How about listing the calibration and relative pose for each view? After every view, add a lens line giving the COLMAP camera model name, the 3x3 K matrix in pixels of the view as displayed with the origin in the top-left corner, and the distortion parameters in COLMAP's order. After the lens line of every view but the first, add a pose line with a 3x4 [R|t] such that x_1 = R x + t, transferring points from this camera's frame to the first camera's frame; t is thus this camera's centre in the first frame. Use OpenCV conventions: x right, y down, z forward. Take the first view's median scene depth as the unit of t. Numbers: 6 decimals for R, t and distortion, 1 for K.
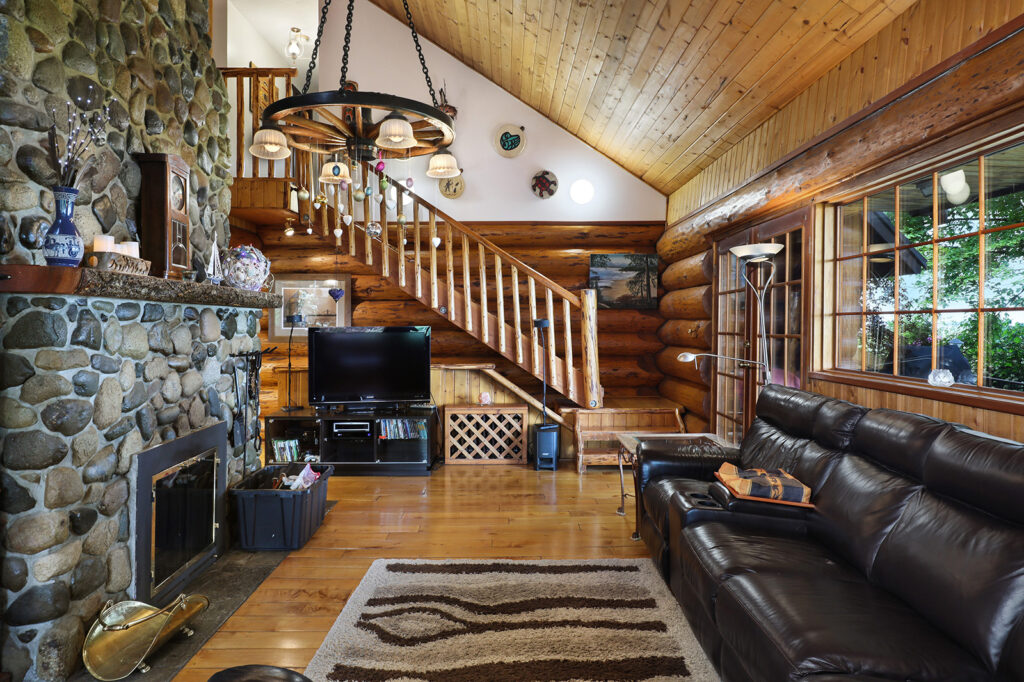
lens RADIAL K [[627.2, 0, 519.0], [0, 627.2, 334.4], [0, 0, 1]] dist [0.004572, -0.003340]
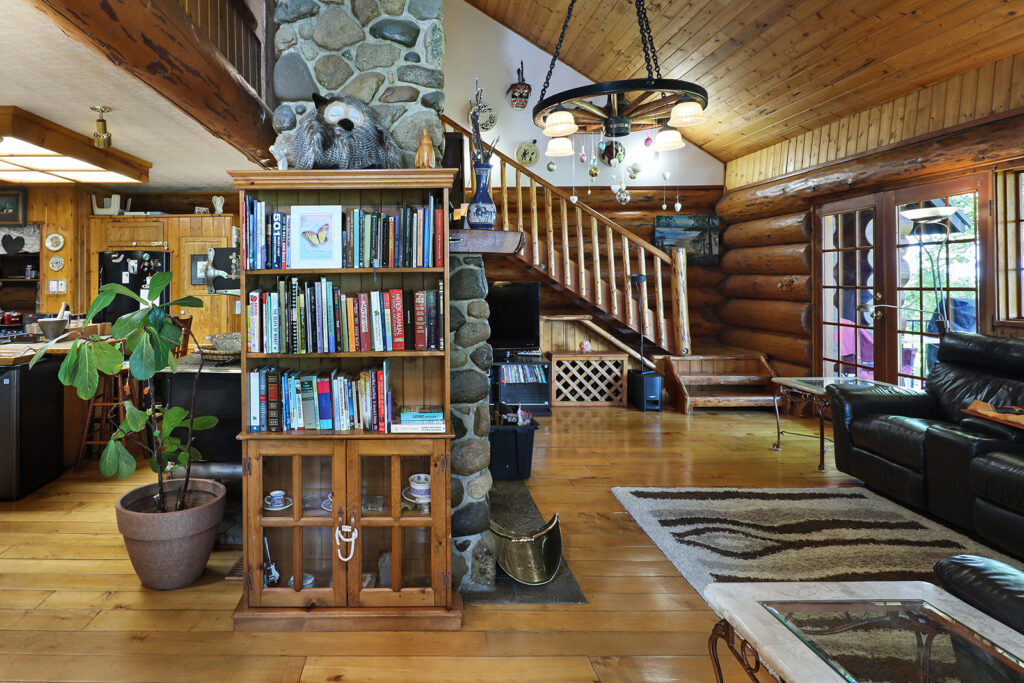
lens RADIAL K [[579.5, 0, 454.4], [0, 579.5, 278.4], [0, 0, 1]] dist [-0.003647, -0.002307]
pose [[0.999679, -0.002367, -0.025210, -0.263262], [0.001896, 0.999824, -0.018687, 0.000731], [0.025250, 0.018634, 0.999508, -0.030266]]
